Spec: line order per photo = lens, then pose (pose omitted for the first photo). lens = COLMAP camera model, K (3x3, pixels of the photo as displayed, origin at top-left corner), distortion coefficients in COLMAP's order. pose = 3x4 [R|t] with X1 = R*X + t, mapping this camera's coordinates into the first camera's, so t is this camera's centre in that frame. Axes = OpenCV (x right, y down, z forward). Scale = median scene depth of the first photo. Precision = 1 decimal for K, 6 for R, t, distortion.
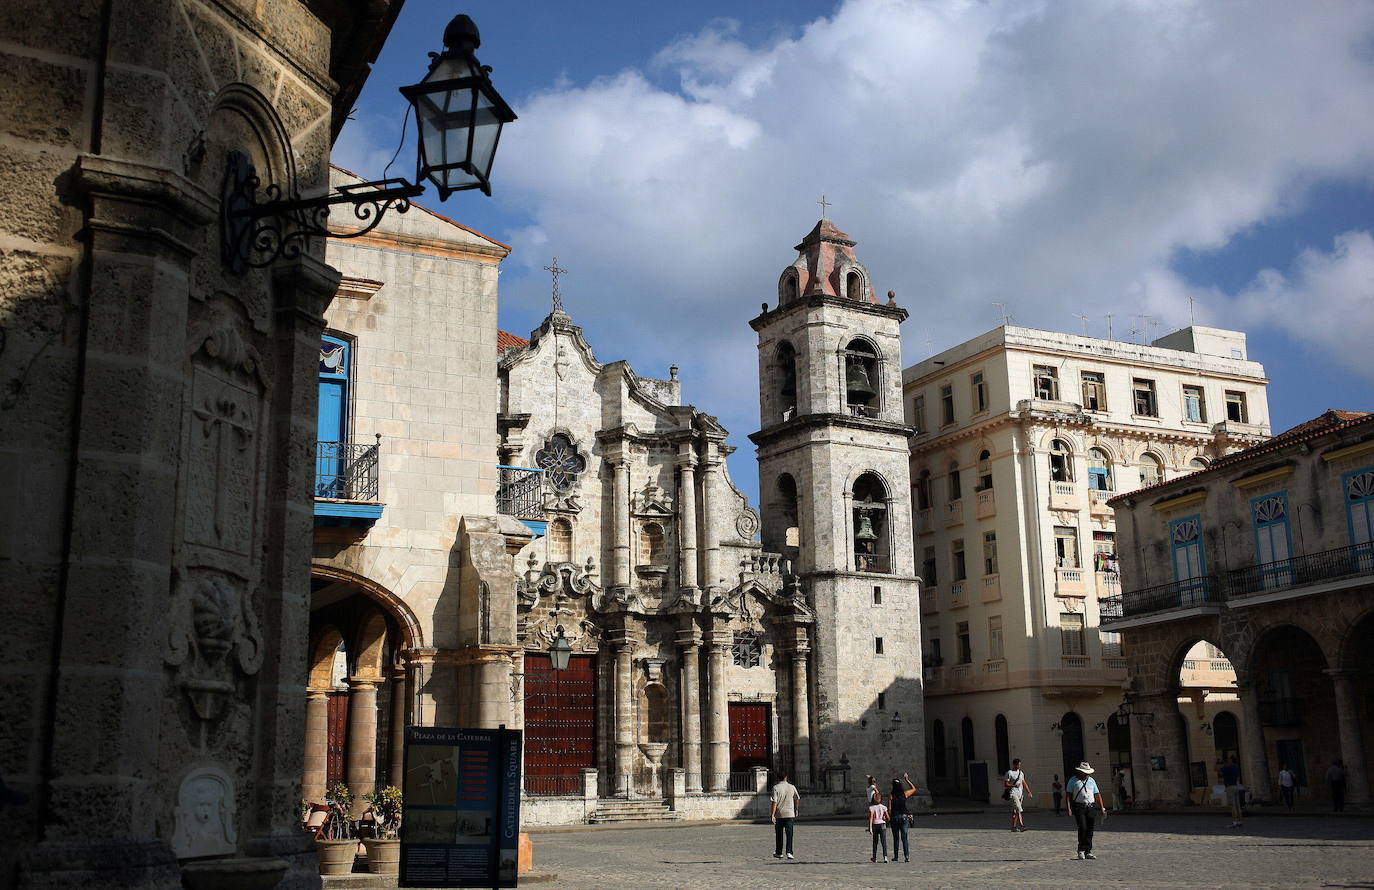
lens RADIAL K [[1559.6, 0, 687.0], [0, 1559.6, 445.6], [0, 0, 1]] dist [0.010930, 0.000000]
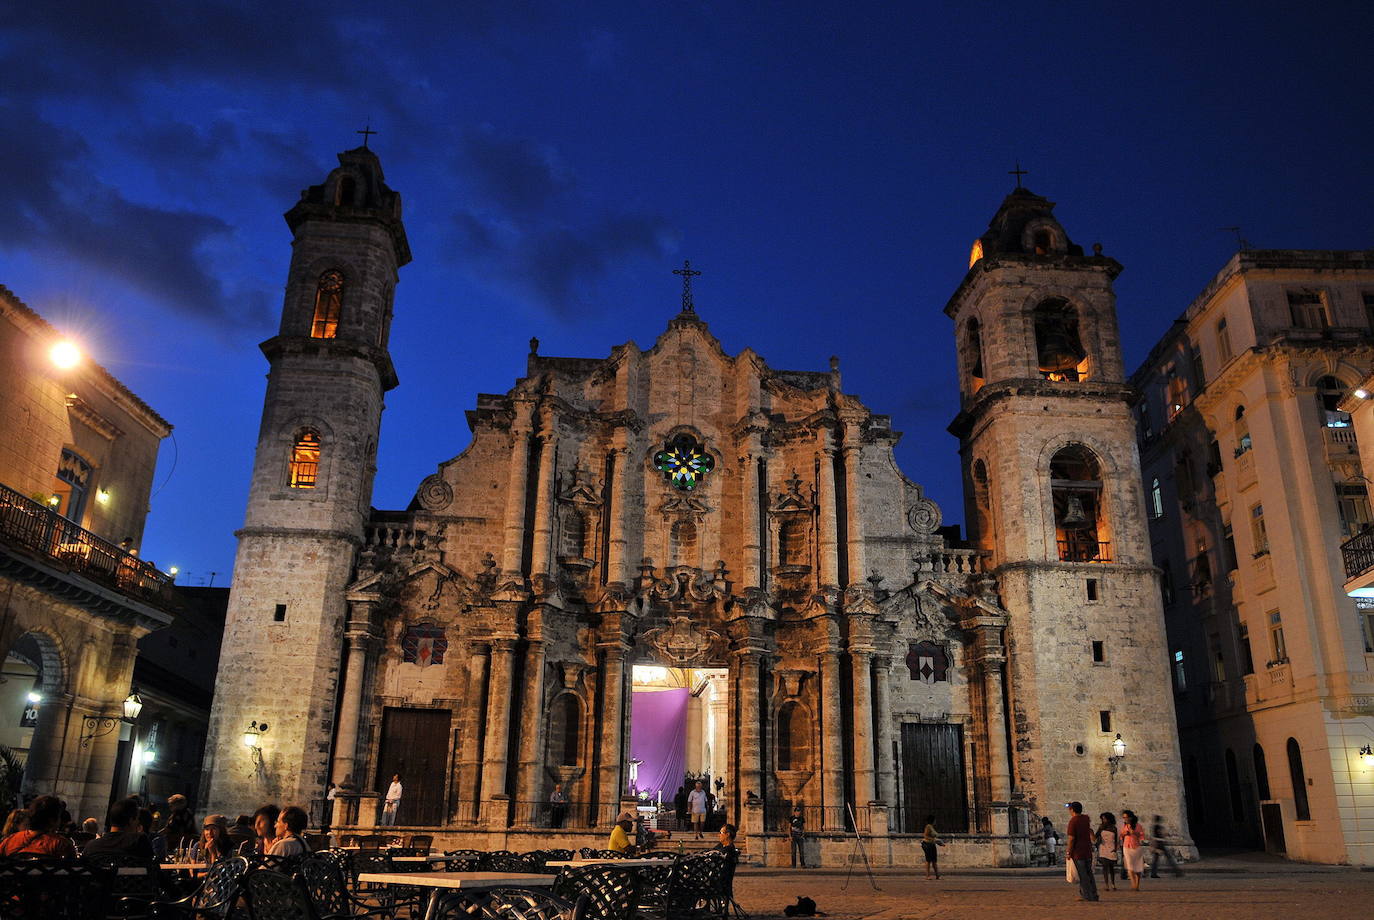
lens RADIAL K [[1077.7, 0, 687.4], [0, 1077.7, 457.4], [0, 0, 1]] dist [-0.005939, -0.002106]
pose [[0.885430, -0.122886, -0.448233, 0.198246], [0.072180, 0.989069, -0.128579, 0.085995], [0.459134, 0.081494, 0.884621, 0.406160]]
